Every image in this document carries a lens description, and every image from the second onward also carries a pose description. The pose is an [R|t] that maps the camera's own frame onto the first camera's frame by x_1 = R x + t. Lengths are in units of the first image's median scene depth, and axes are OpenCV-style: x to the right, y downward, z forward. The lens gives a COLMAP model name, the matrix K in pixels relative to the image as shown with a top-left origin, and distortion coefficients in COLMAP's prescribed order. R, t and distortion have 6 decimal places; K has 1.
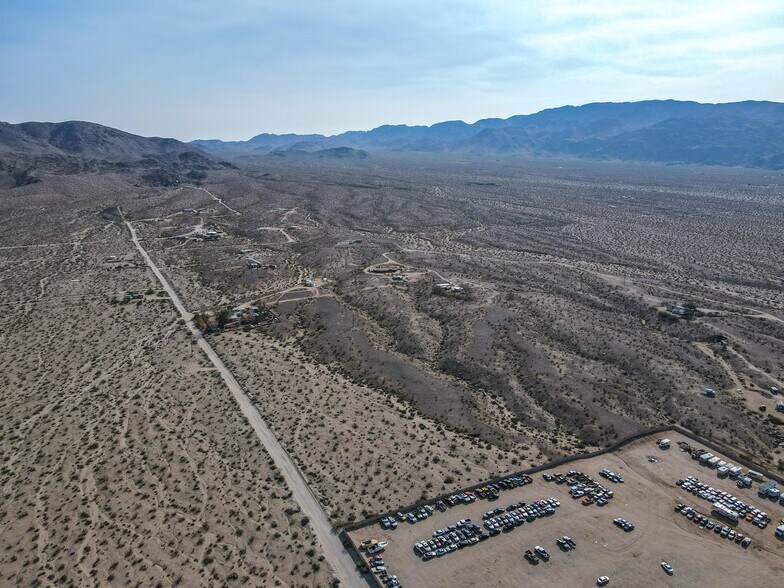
lens RADIAL K [[576.7, 0, 390.4], [0, 576.7, 287.1], [0, 0, 1]] dist [-0.001272, 0.024625]
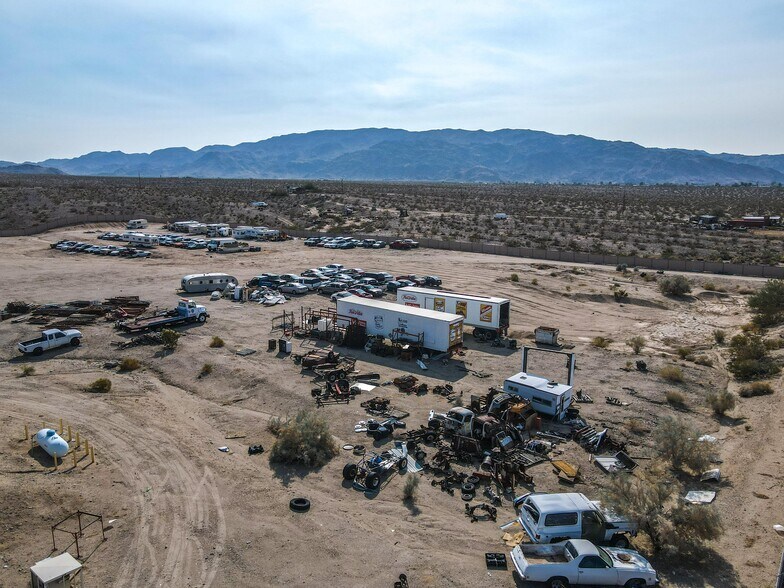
lens RADIAL K [[594.1, 0, 385.6], [0, 594.1, 303.8], [0, 0, 1]] dist [0.001501, 0.022179]
pose [[0.912811, -0.090952, 0.398125, 0.342629], [0.105799, 0.994268, -0.015431, 0.297687], [-0.394439, 0.056207, 0.917201, 0.221030]]
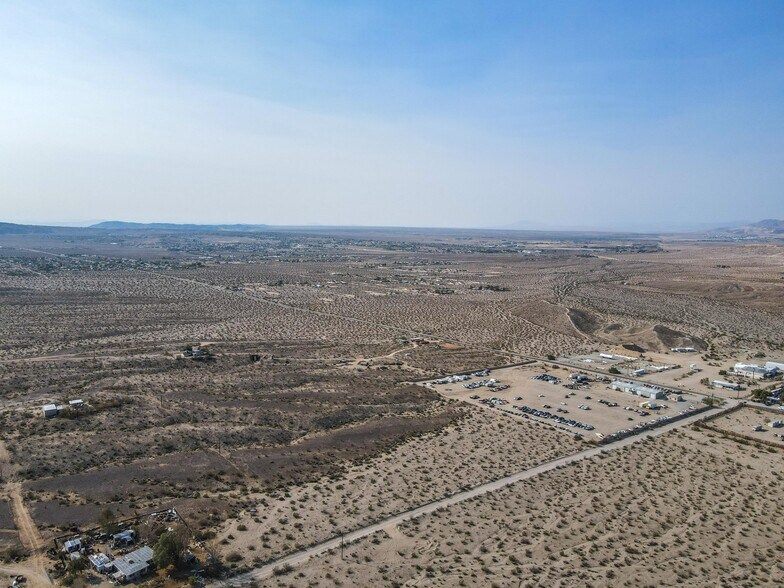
lens RADIAL K [[576.7, 0, 383.5], [0, 576.7, 297.9], [0, 0, 1]] dist [-0.001272, 0.024625]
pose [[-0.176634, -0.120292, 0.976898, -0.907609], [0.206000, 0.966005, 0.156197, -0.222884], [-0.962478, 0.228830, -0.145849, 1.011899]]
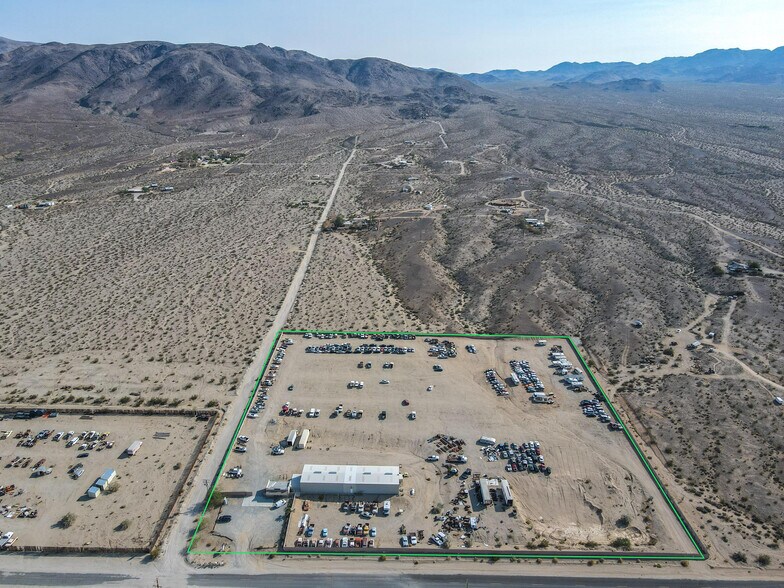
lens RADIAL K [[576.7, 0, 390.4], [0, 576.7, 314.1], [0, 0, 1]] dist [-0.001272, 0.024625]
pose [[0.880062, 0.178187, -0.440160, 0.558688], [-0.109374, 0.978067, 0.177260, 0.010439], [0.462092, -0.107858, 0.880249, -0.225824]]
